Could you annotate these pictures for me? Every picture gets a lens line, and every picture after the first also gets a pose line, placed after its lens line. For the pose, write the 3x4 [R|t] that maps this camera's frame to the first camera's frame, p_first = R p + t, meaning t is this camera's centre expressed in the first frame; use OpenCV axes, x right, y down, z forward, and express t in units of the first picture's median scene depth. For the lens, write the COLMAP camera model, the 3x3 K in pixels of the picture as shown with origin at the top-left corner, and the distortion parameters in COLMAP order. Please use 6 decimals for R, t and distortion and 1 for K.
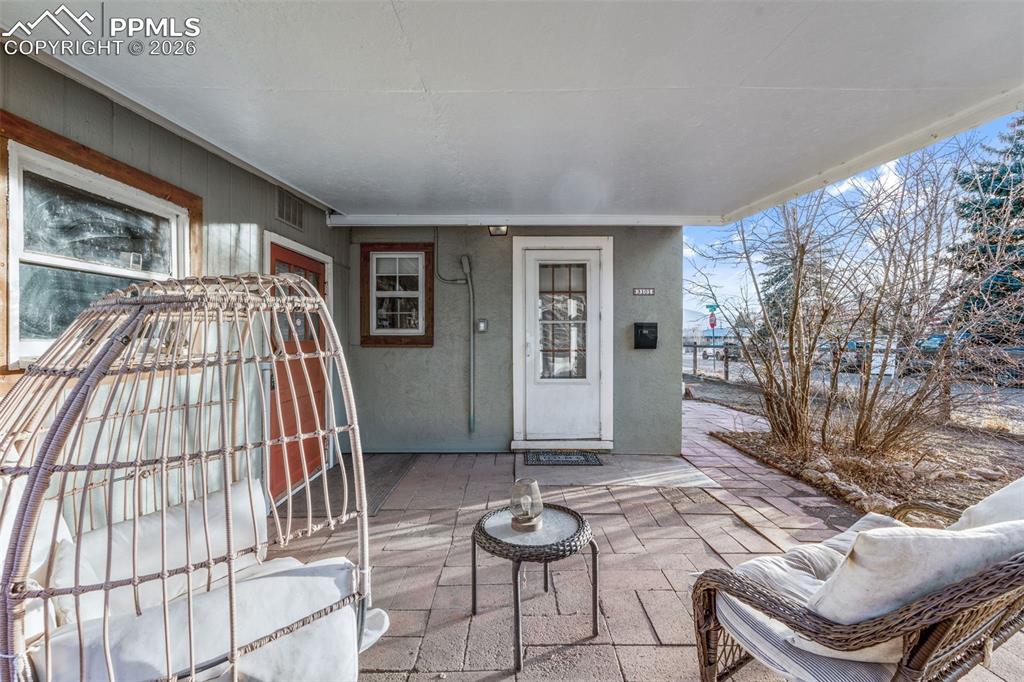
lens RADIAL K [[449.1, 0, 512.0], [0, 449.1, 341.0], [0, 0, 1]] dist [0.000577, 0.000061]
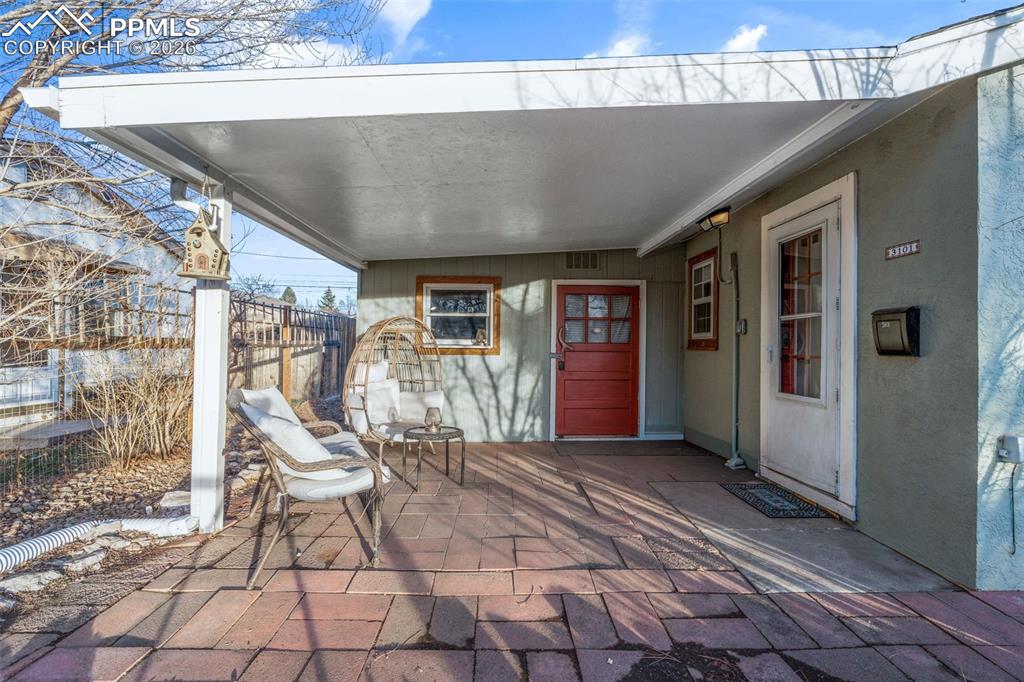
lens RADIAL K [[449.1, 0, 512.0], [0, 449.1, 341.0], [0, 0, 1]] dist [0.000577, 0.000061]
pose [[0.047616, -0.011652, -0.998798, 0.812847], [-0.011440, 0.999860, -0.012210, 0.010503], [0.998800, 0.012007, 0.047476, 0.507758]]
